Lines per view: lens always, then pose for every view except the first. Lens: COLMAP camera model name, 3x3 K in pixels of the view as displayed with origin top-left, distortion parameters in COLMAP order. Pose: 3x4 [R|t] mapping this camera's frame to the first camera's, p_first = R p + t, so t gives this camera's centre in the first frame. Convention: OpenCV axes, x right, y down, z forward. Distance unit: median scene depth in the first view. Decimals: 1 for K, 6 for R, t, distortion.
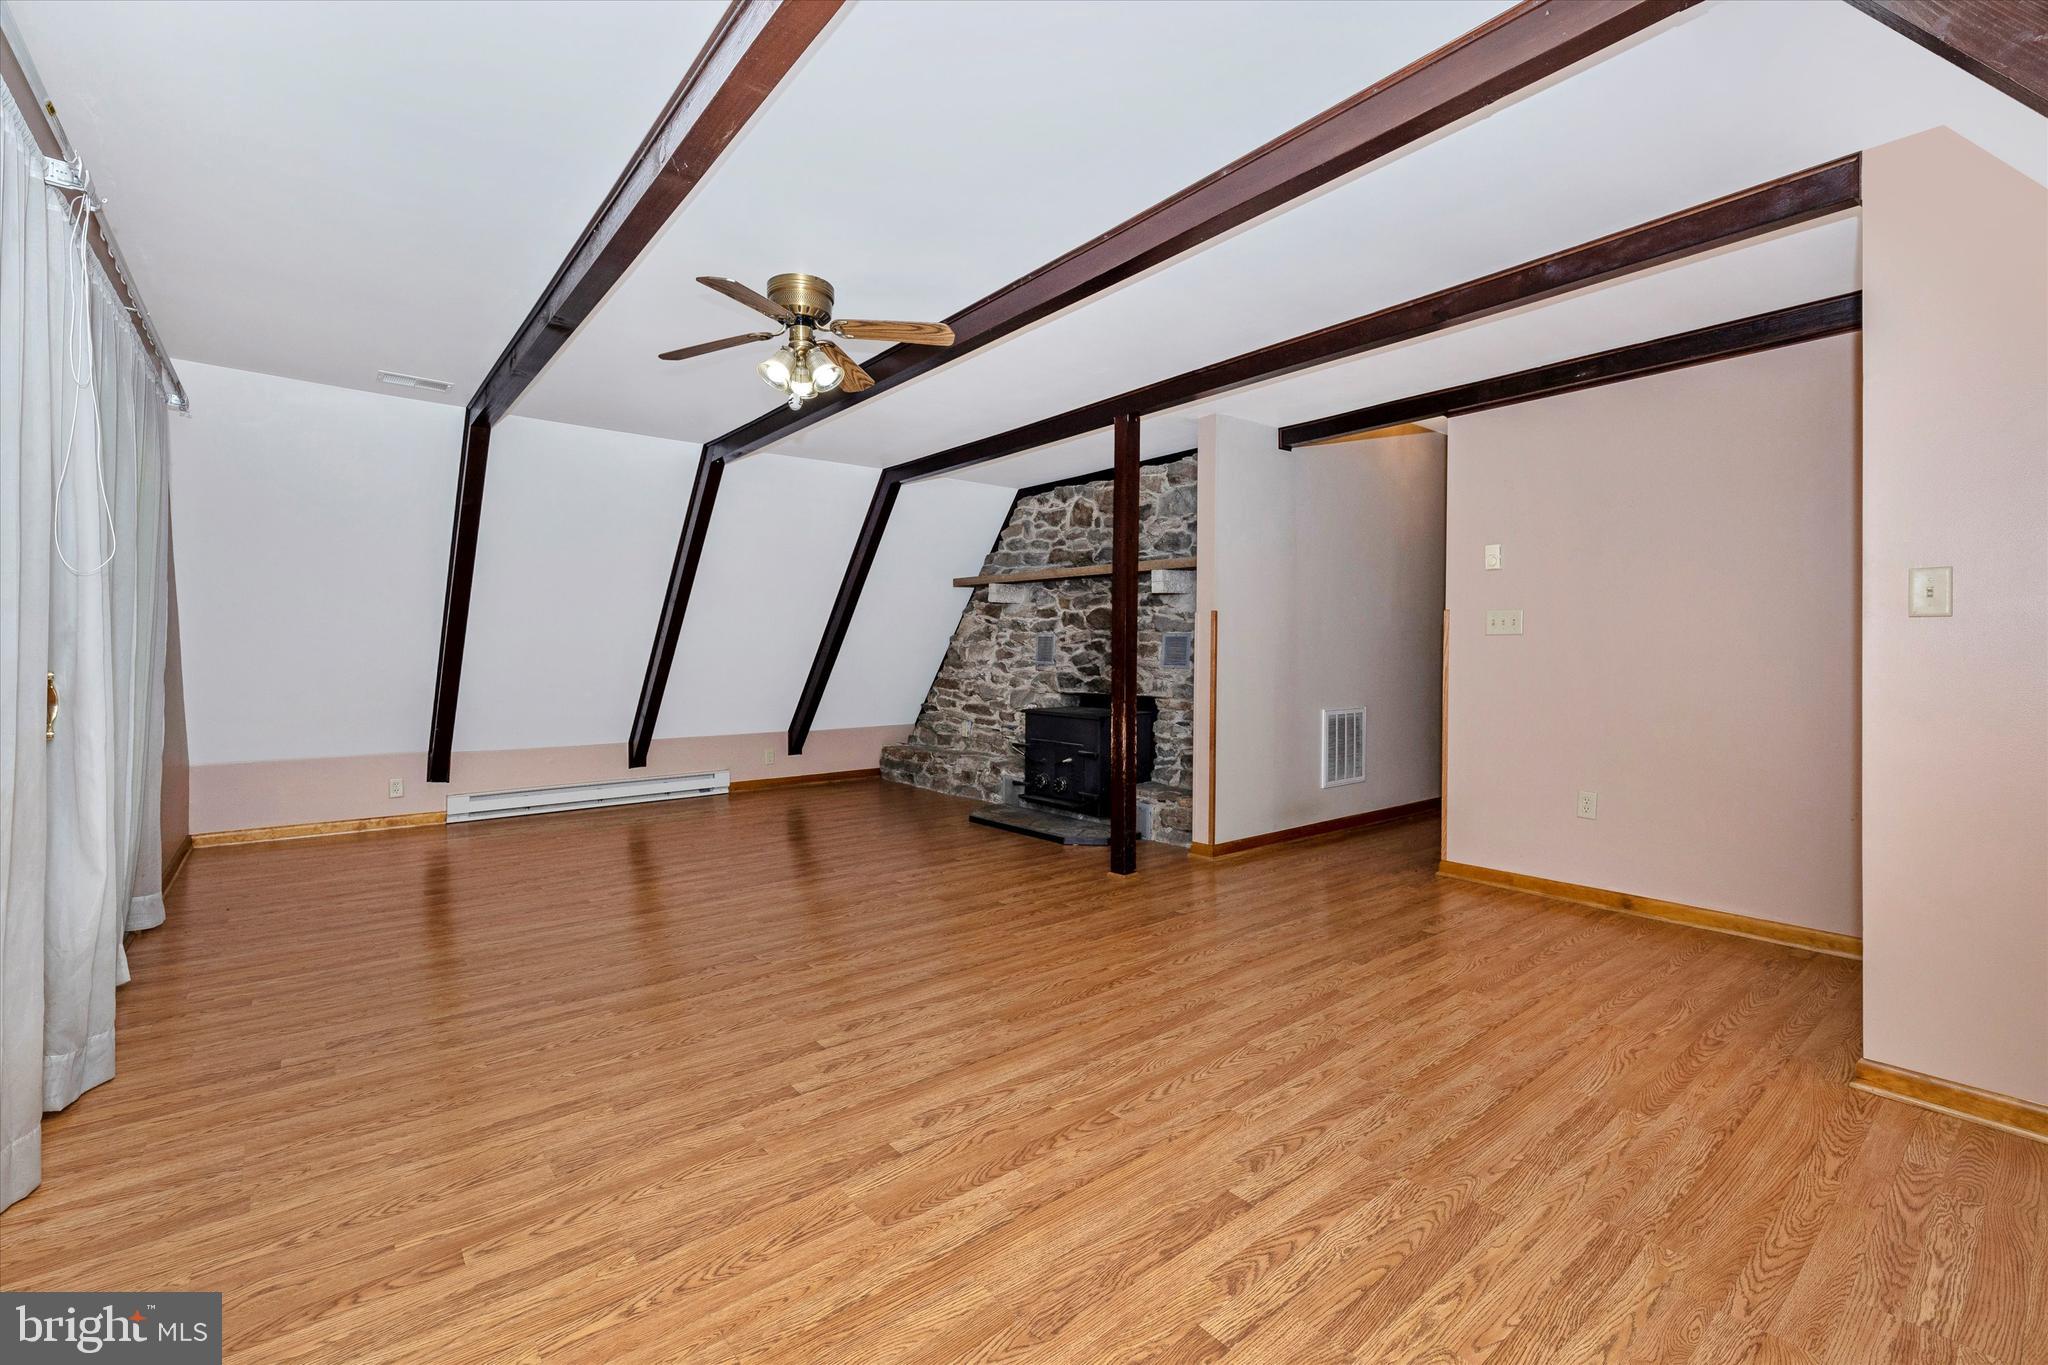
lens RADIAL K [[881.2, 0, 997.5], [0, 881.2, 658.8], [0, 0, 1]] dist [0.000529, 0.000232]
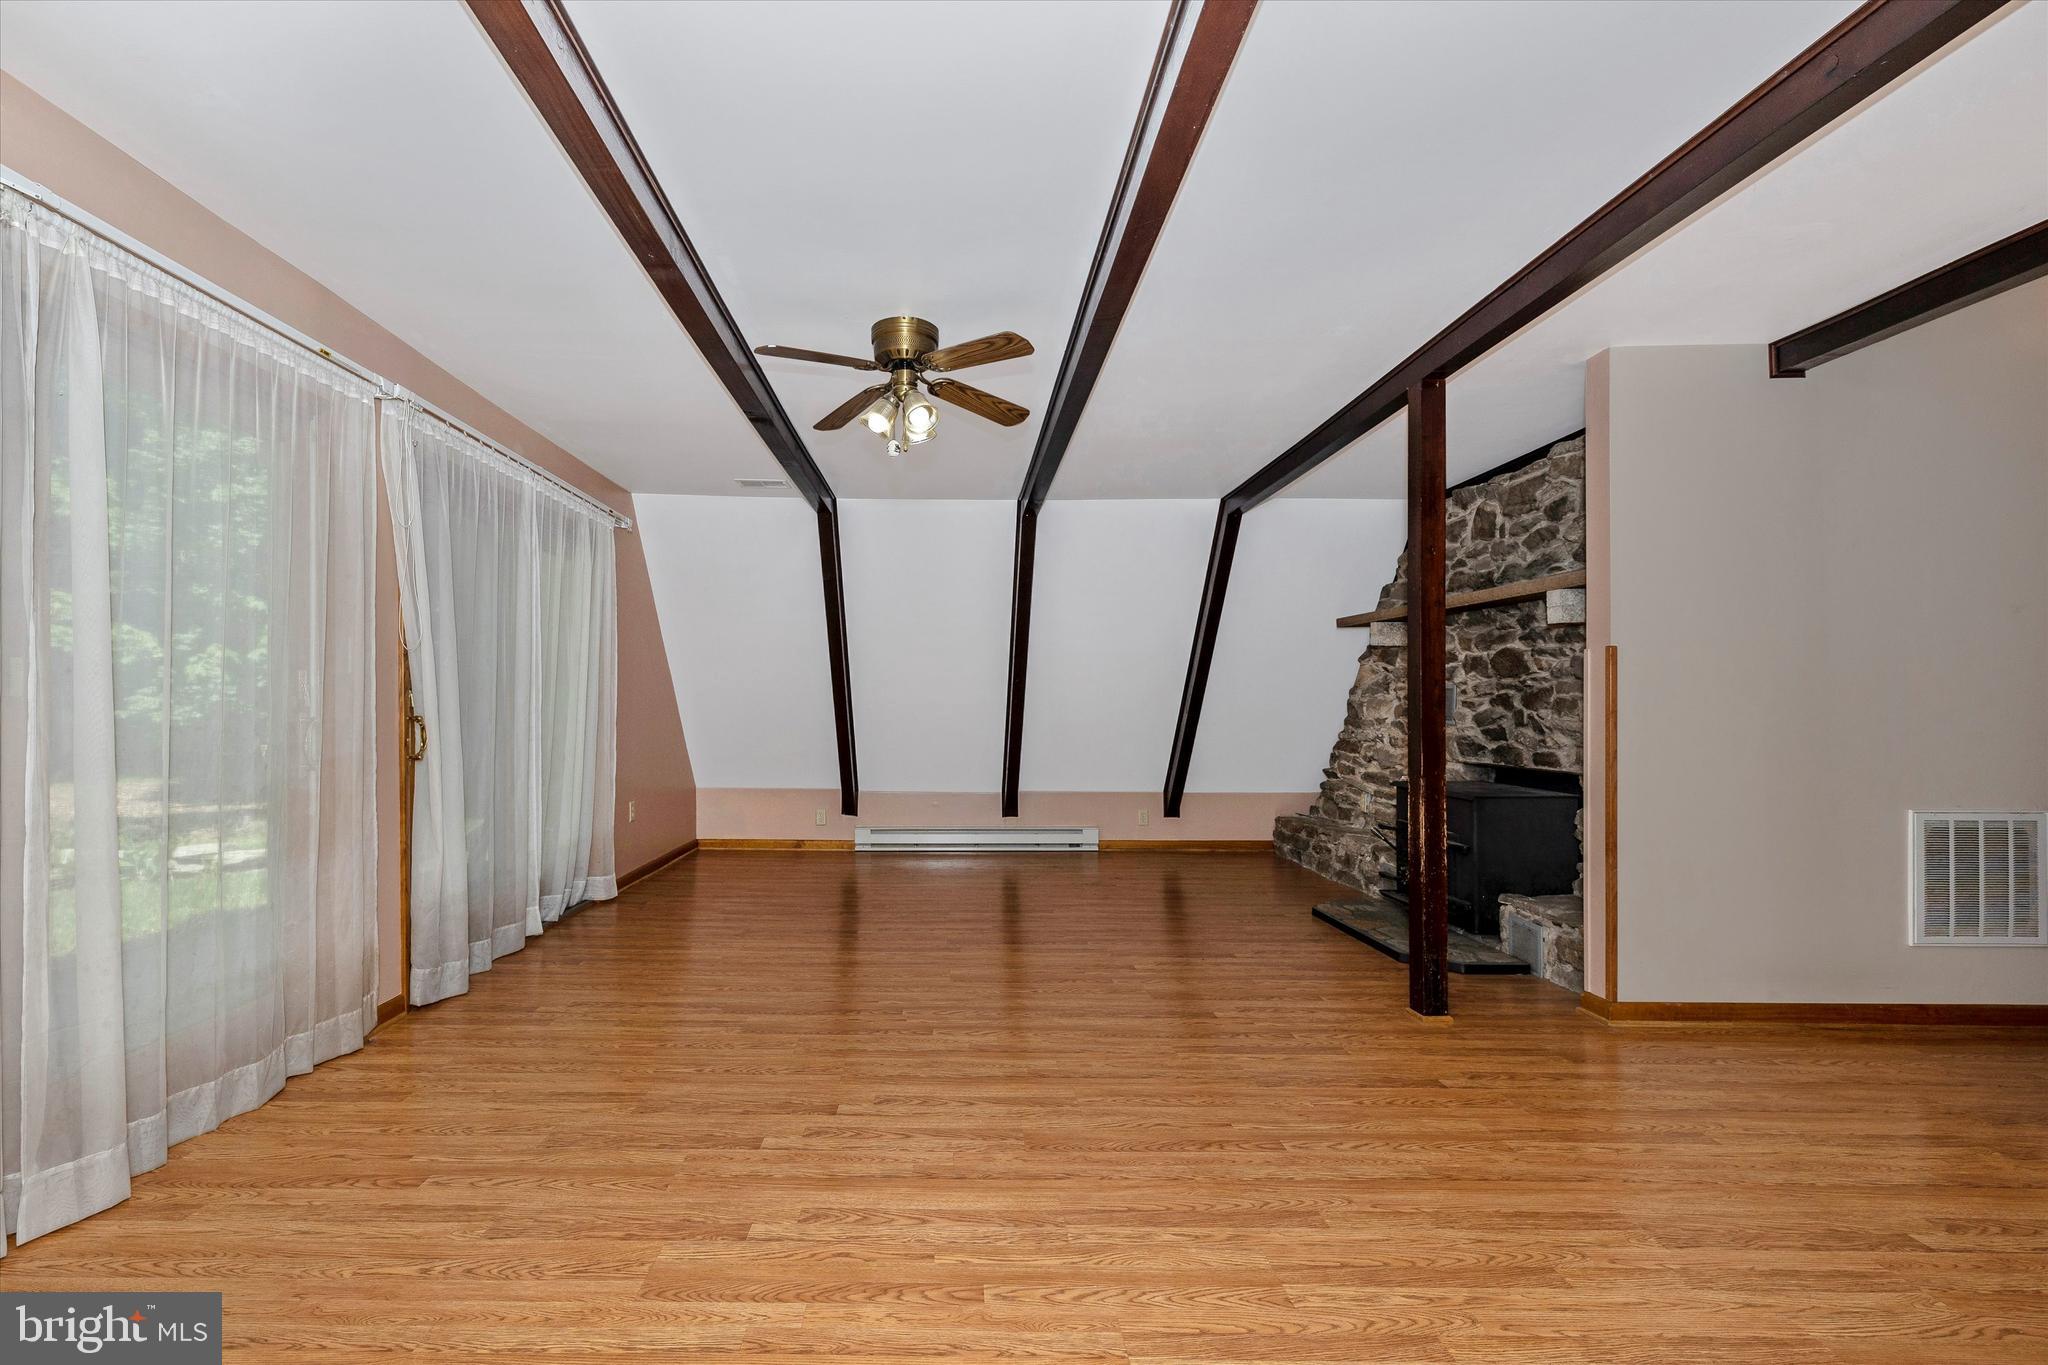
lens RADIAL K [[905.8, 0, 935.0], [0, 905.8, 698.6], [0, 0, 1]] dist [-0.000416, -0.000359]
pose [[0.781858, -0.000574, -0.623456, 0.208435], [-0.011056, 0.999830, -0.014786, 0.000582], [0.623358, 0.018453, 0.781718, 0.117317]]
